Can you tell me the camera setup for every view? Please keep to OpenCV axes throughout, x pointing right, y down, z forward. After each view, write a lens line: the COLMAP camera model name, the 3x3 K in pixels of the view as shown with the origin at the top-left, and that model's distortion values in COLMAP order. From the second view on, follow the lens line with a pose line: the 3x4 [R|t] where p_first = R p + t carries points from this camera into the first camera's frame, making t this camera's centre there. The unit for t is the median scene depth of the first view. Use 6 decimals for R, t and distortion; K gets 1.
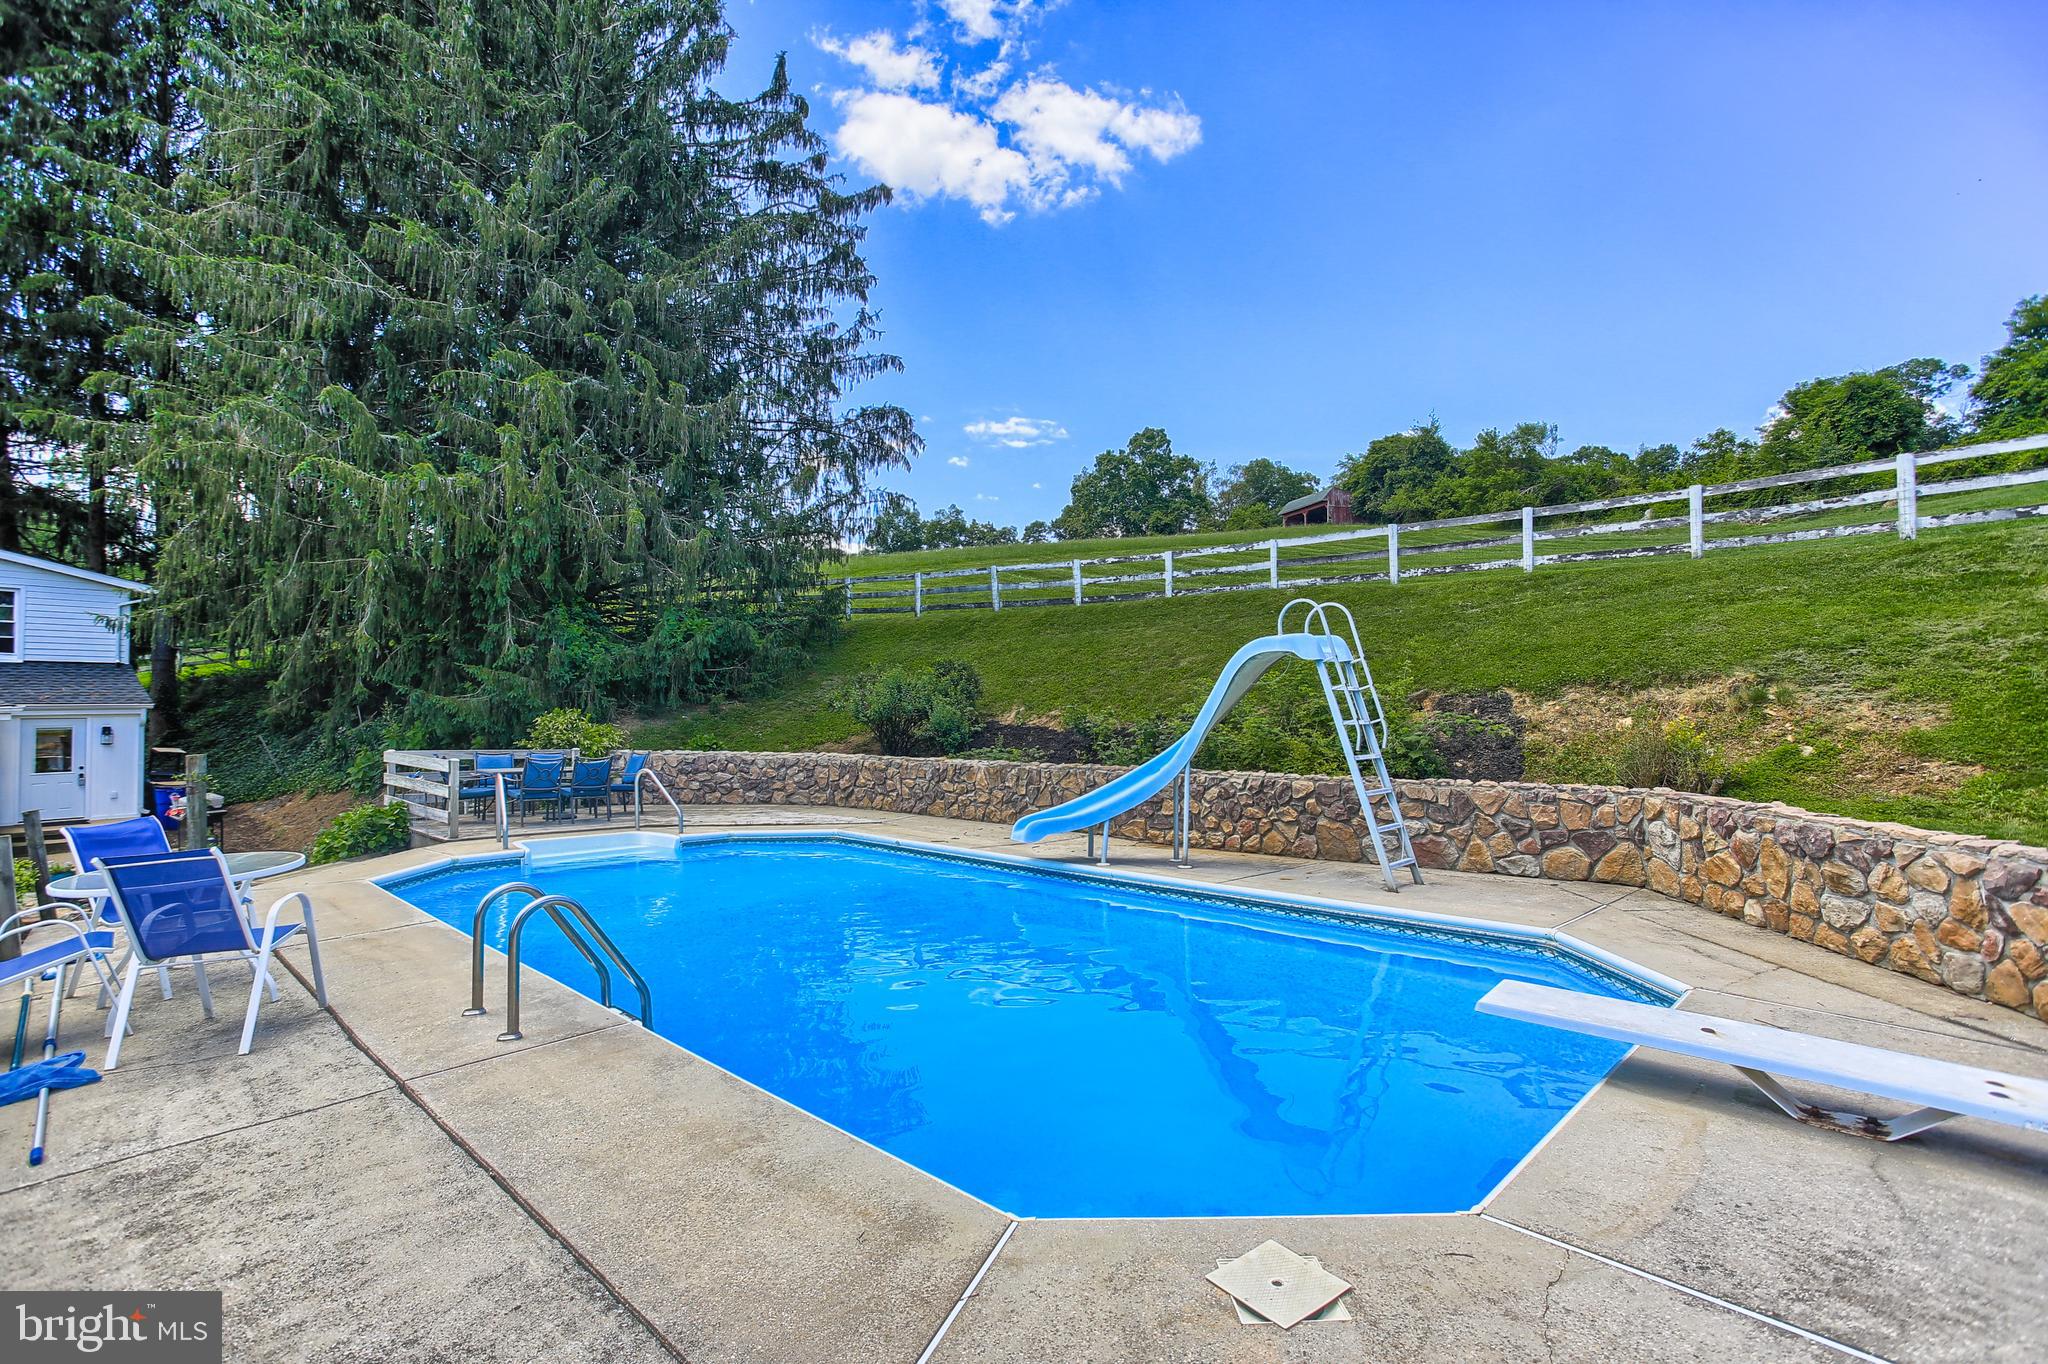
lens RADIAL K [[987.1, 0, 1024.0], [0, 987.1, 682.0], [0, 0, 1]] dist [-0.056834, 0.037879]
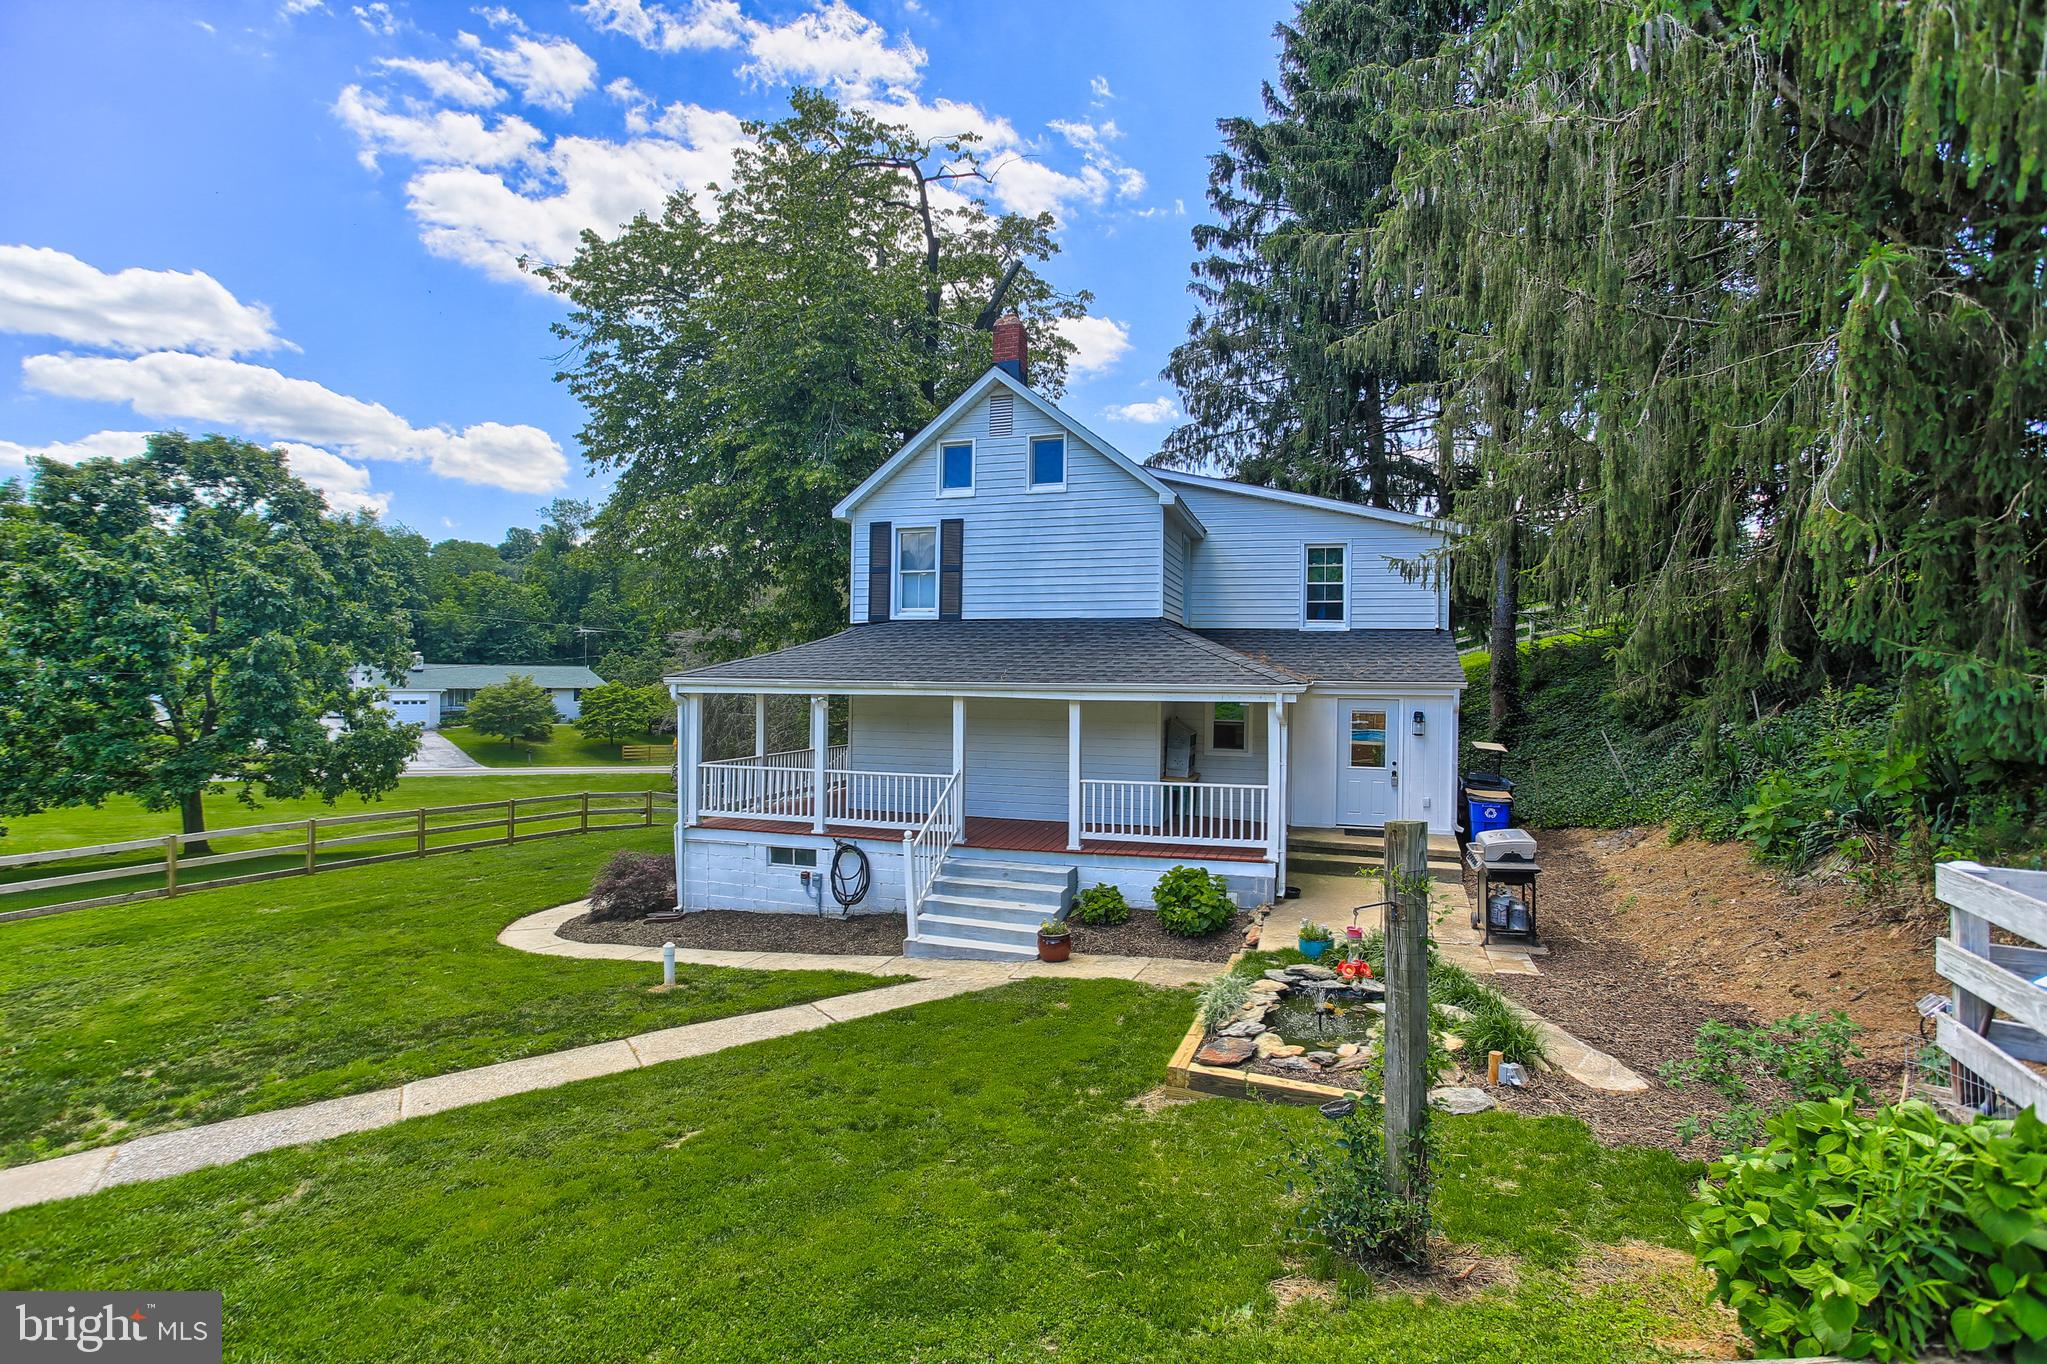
lens RADIAL K [[977.6, 0, 1009.8], [0, 977.6, 675.5], [0, 0, 1]] dist [-0.028191, 0.000922]
pose [[0.331711, 0.007895, -0.943348, -0.340180], [0.008049, 0.999905, 0.011199, 0.006473], [0.943347, -0.011308, 0.331616, 0.450661]]
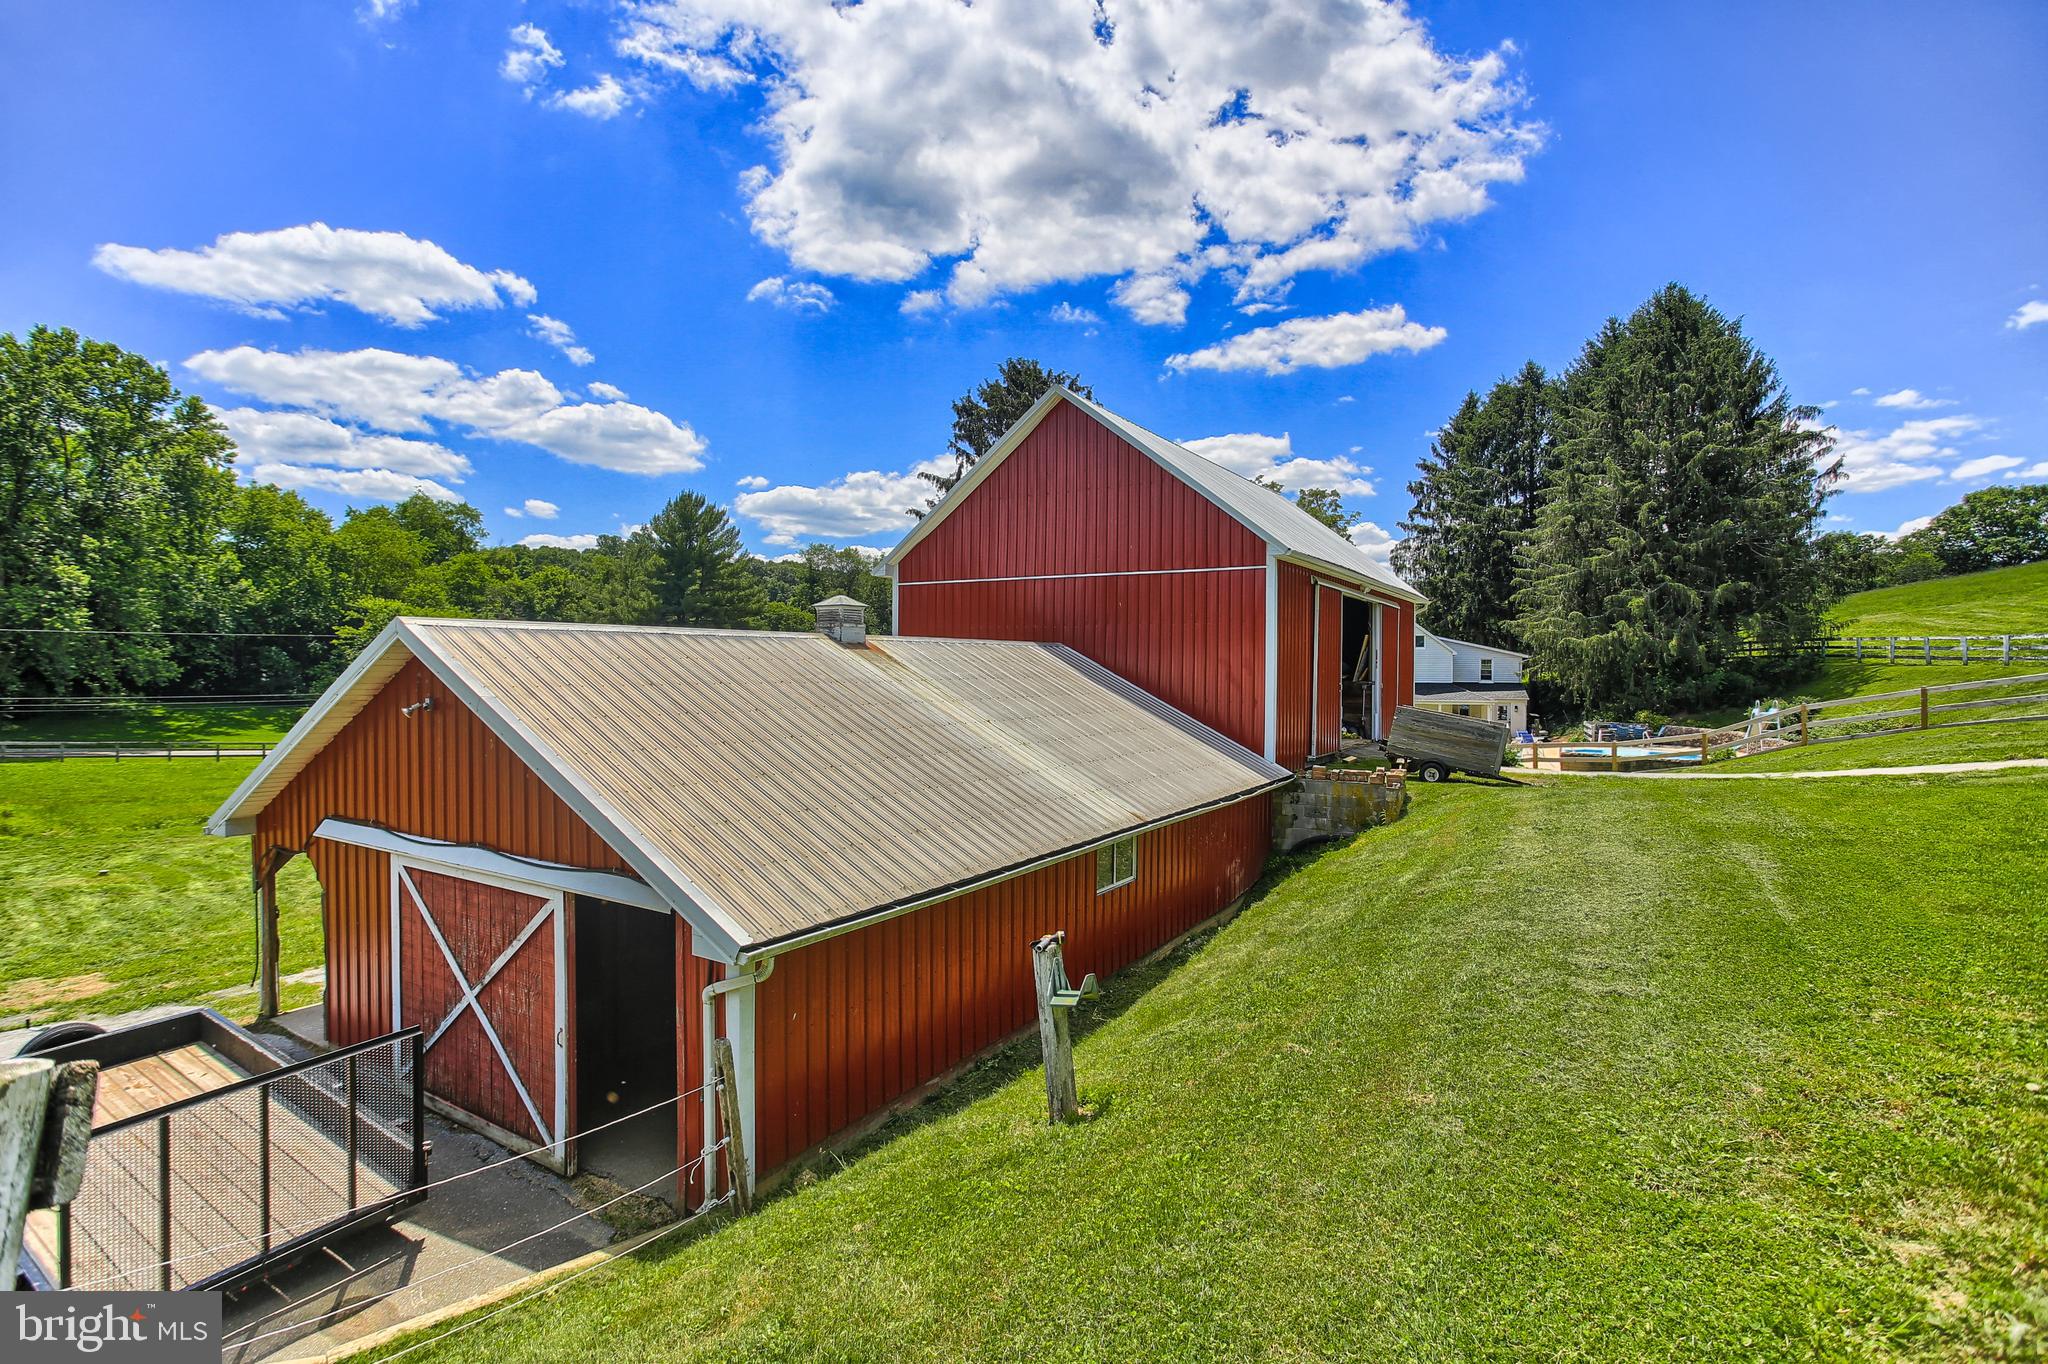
lens RADIAL K [[987.1, 0, 1024.0], [0, 987.1, 682.0], [0, 0, 1]] dist [-0.056834, 0.037879]
pose [[0.361357, 0.029358, -0.931965, 1.315431], [0.020563, 0.999010, 0.039443, -0.180003], [0.932201, -0.033417, 0.360395, -1.515972]]
